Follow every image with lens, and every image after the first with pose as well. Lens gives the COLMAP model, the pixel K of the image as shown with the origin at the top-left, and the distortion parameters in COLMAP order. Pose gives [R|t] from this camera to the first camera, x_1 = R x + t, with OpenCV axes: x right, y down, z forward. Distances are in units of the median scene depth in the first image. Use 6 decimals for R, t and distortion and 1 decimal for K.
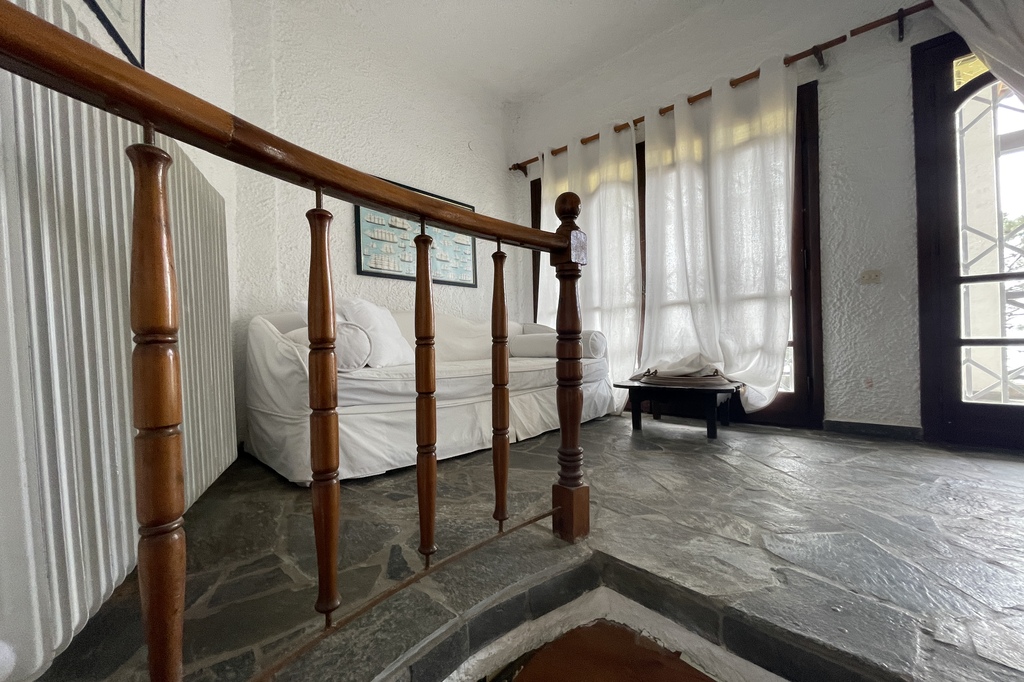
lens RADIAL K [[422.7, 0, 512.0], [0, 422.7, 341.0], [0, 0, 1]] dist [-0.001199, 0.000004]
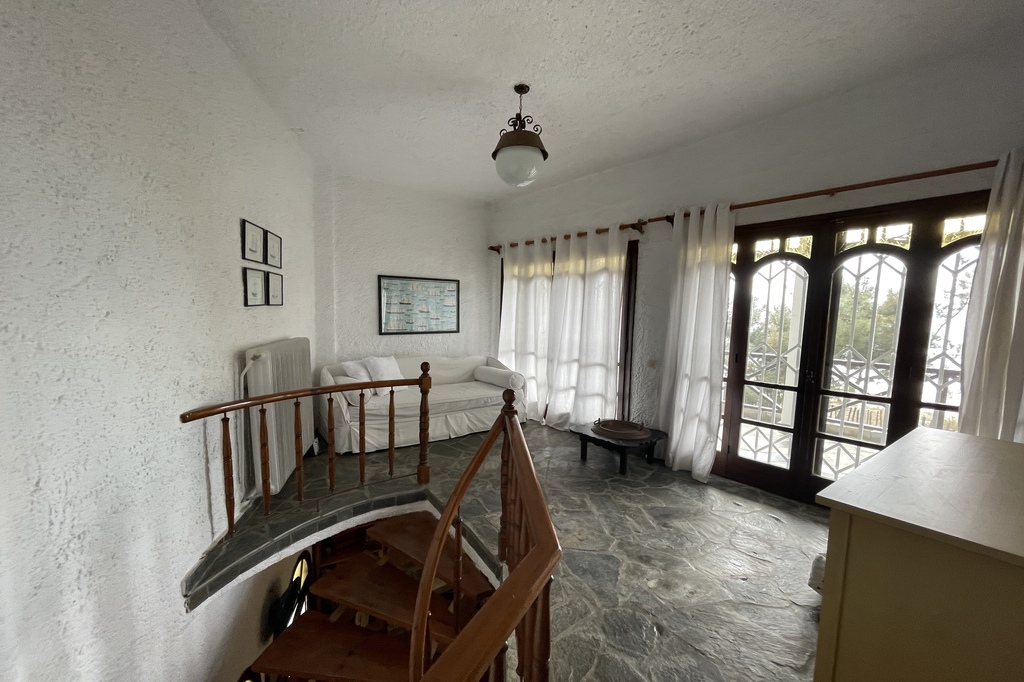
lens RADIAL K [[421.7, 0, 510.9], [0, 421.7, 348.3], [0, 0, 1]] dist [0.003330, 0.000105]
pose [[0.986295, 0.056132, -0.155150, 0.504395], [-0.040997, 0.994234, 0.099088, -0.334317], [0.159817, -0.091370, 0.982909, -0.722967]]
